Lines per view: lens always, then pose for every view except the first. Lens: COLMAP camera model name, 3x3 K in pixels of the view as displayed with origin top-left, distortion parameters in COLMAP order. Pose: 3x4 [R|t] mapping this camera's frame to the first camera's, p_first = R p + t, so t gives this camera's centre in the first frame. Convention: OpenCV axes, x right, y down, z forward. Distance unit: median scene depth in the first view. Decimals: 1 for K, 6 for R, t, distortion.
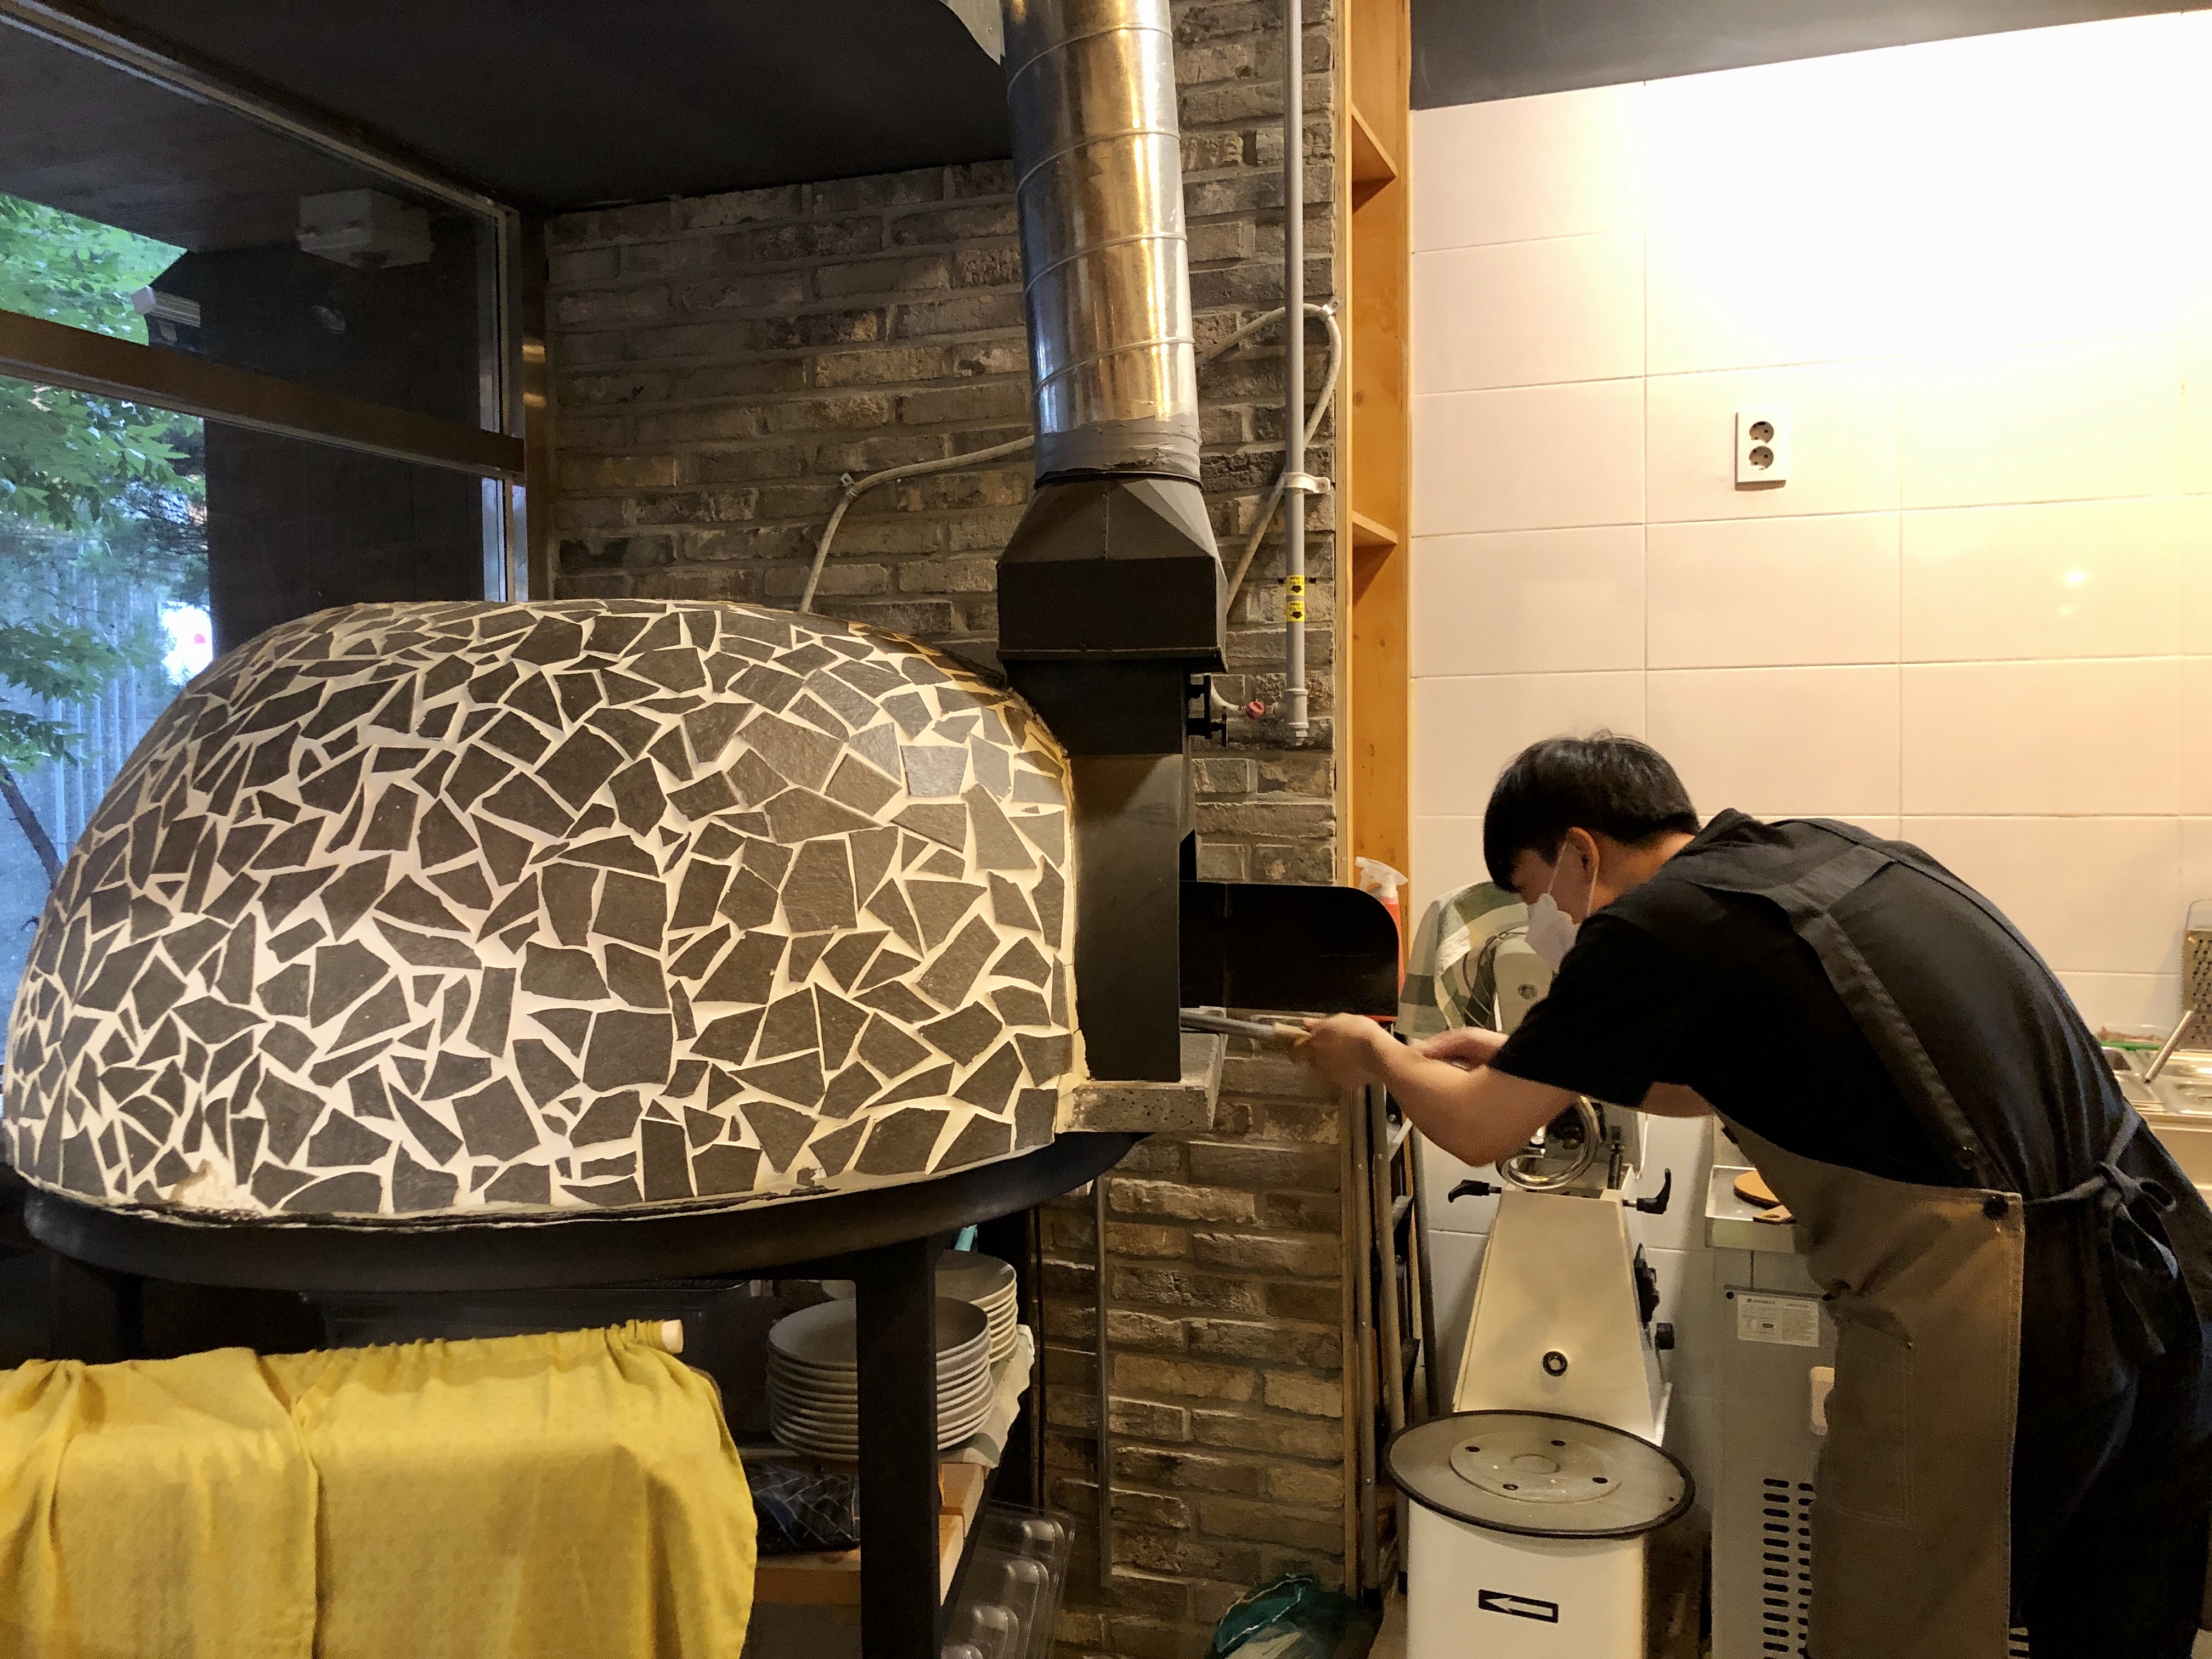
lens RADIAL K [[1840.6, 0, 1109.1], [0, 1840.6, 829.0], [0, 0, 1]] dist [0.067946, -0.109381]
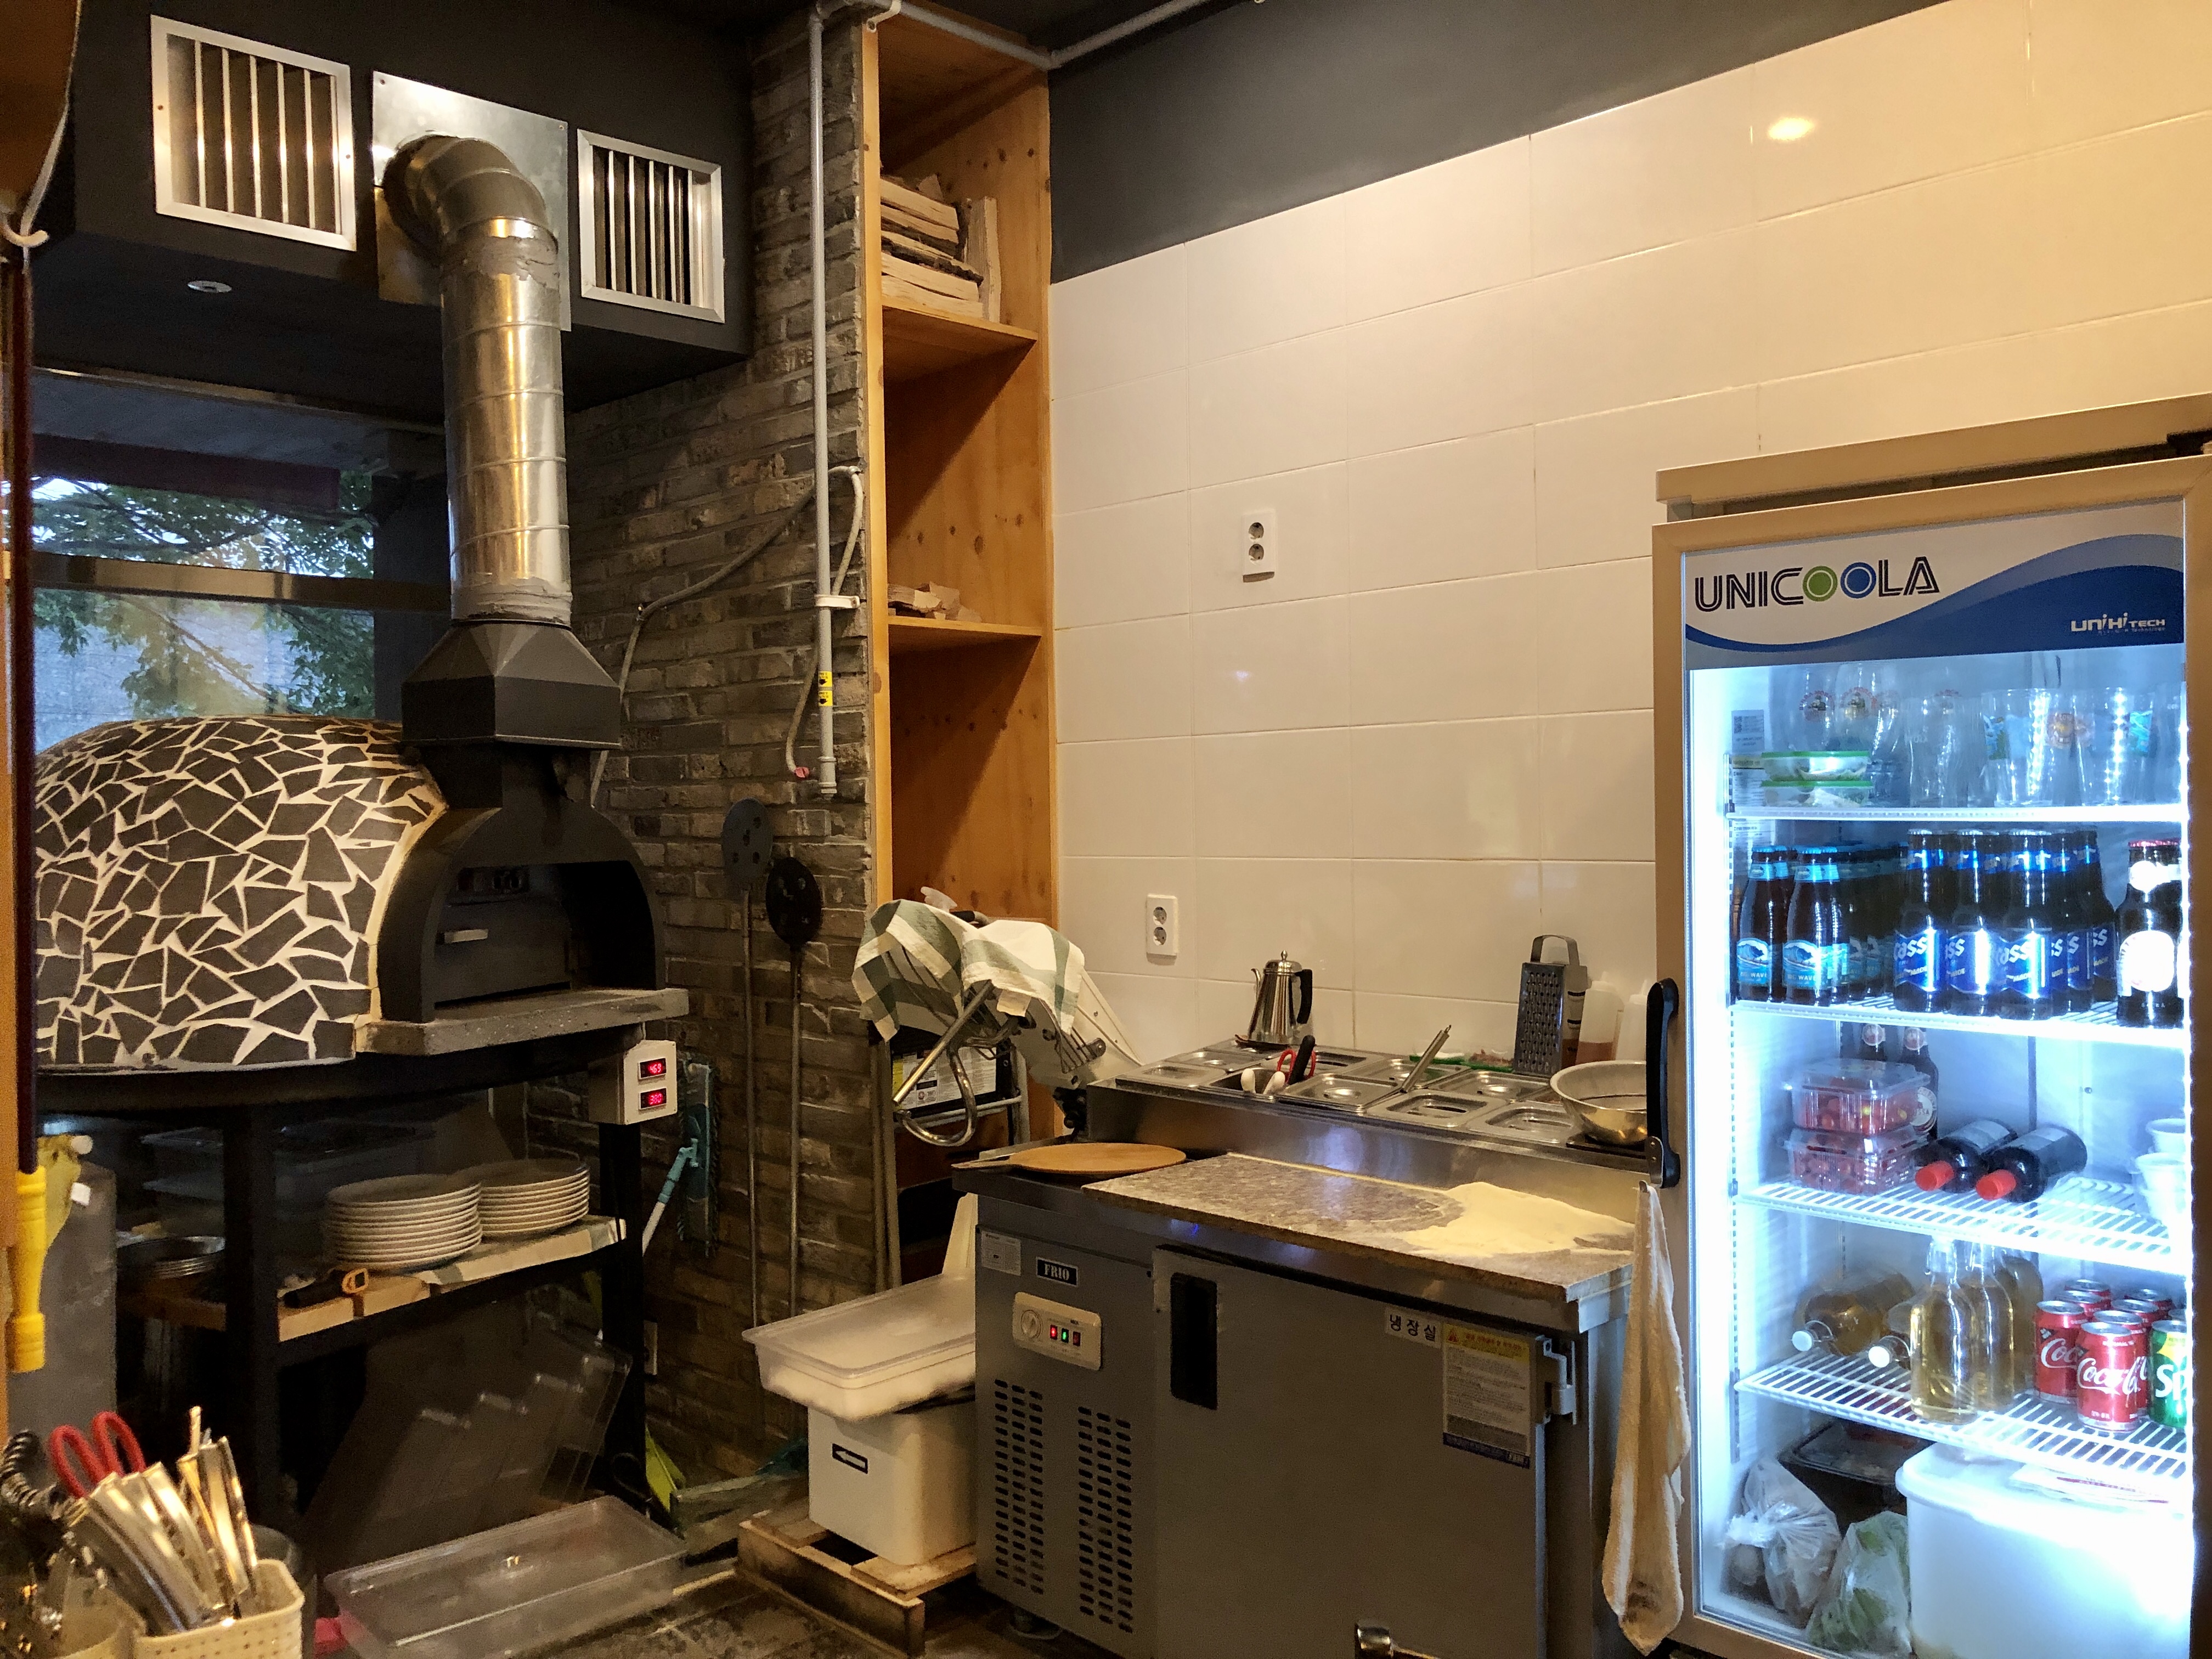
lens RADIAL K [[1840.6, 0, 1084.1], [0, 1840.6, 829.8], [0, 0, 1]] dist [0.067946, -0.109381]
pose [[0.898528, 0.001792, -0.438913, 1.205475], [-0.013506, 0.999631, -0.023568, 0.006109], [0.438709, 0.027105, 0.898220, -0.142476]]
